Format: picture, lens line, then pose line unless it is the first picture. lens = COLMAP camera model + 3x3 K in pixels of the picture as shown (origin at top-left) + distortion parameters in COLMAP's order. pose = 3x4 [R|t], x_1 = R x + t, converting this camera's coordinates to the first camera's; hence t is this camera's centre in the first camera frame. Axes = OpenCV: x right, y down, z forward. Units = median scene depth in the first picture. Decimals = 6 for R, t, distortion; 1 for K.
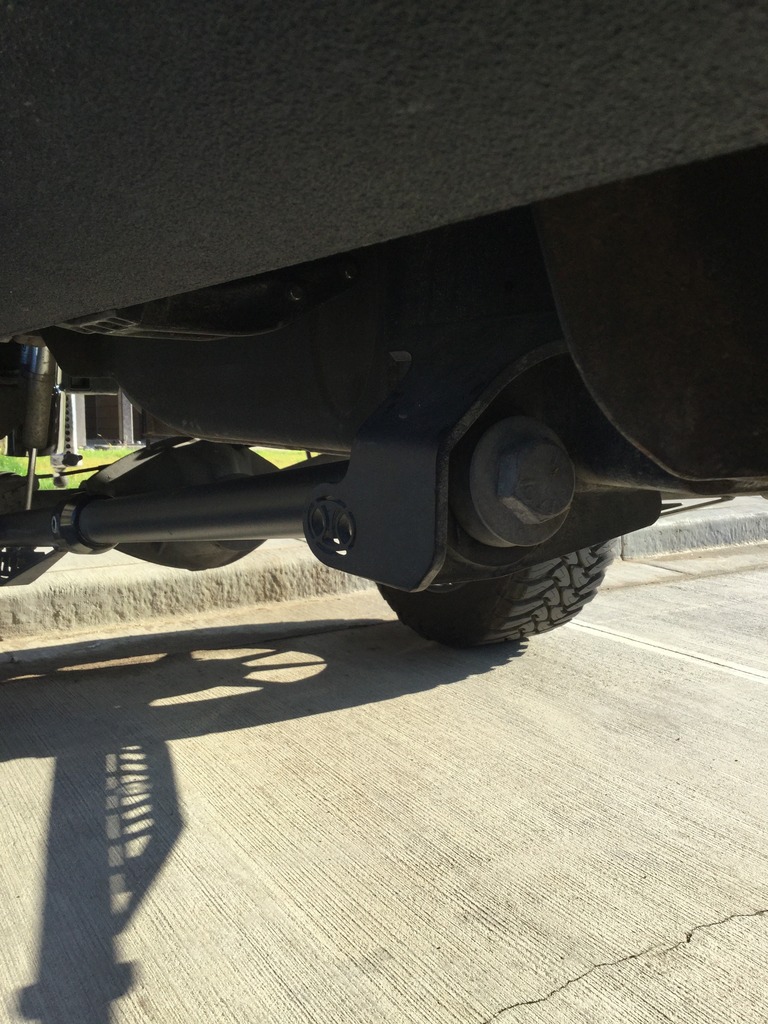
lens RADIAL K [[905.7, 0, 384.0], [0, 905.7, 512.0], [0, 0, 1]] dist [0.156832, -0.368316]
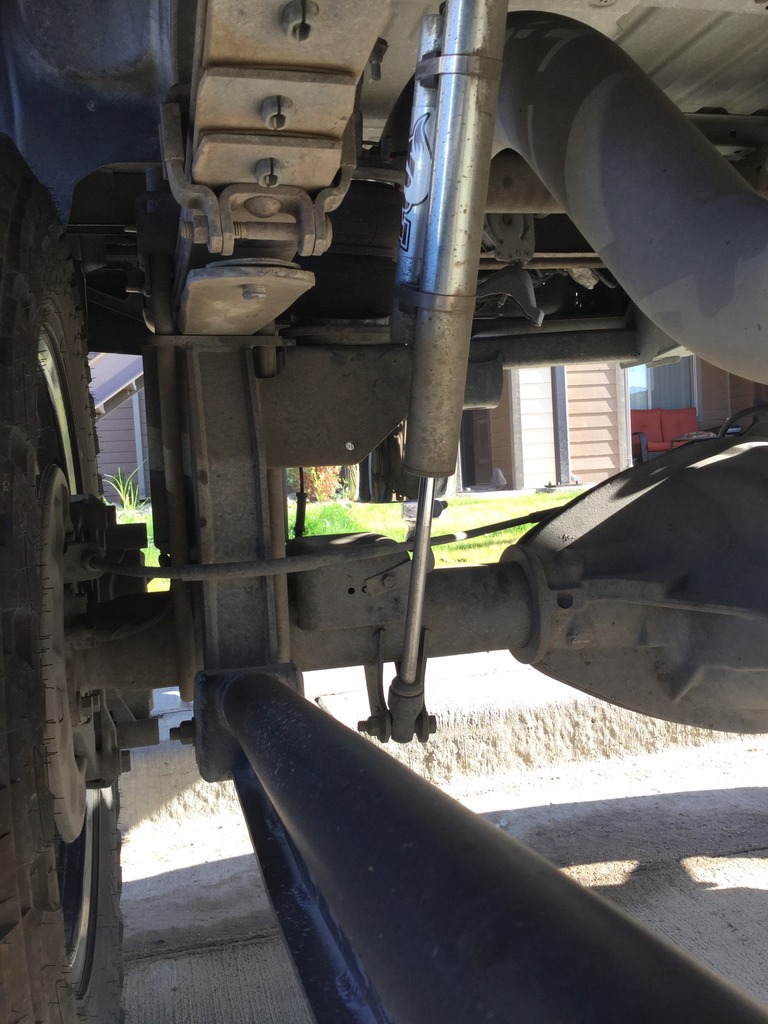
lens RADIAL K [[905.7, 0, 384.0], [0, 905.7, 512.0], [0, 0, 1]] dist [0.156832, -0.368316]
pose [[0.945414, -0.042111, -0.323140, -0.176279], [0.025559, 0.998143, -0.055298, -0.020297], [0.324869, 0.044021, 0.944734, 0.395070]]
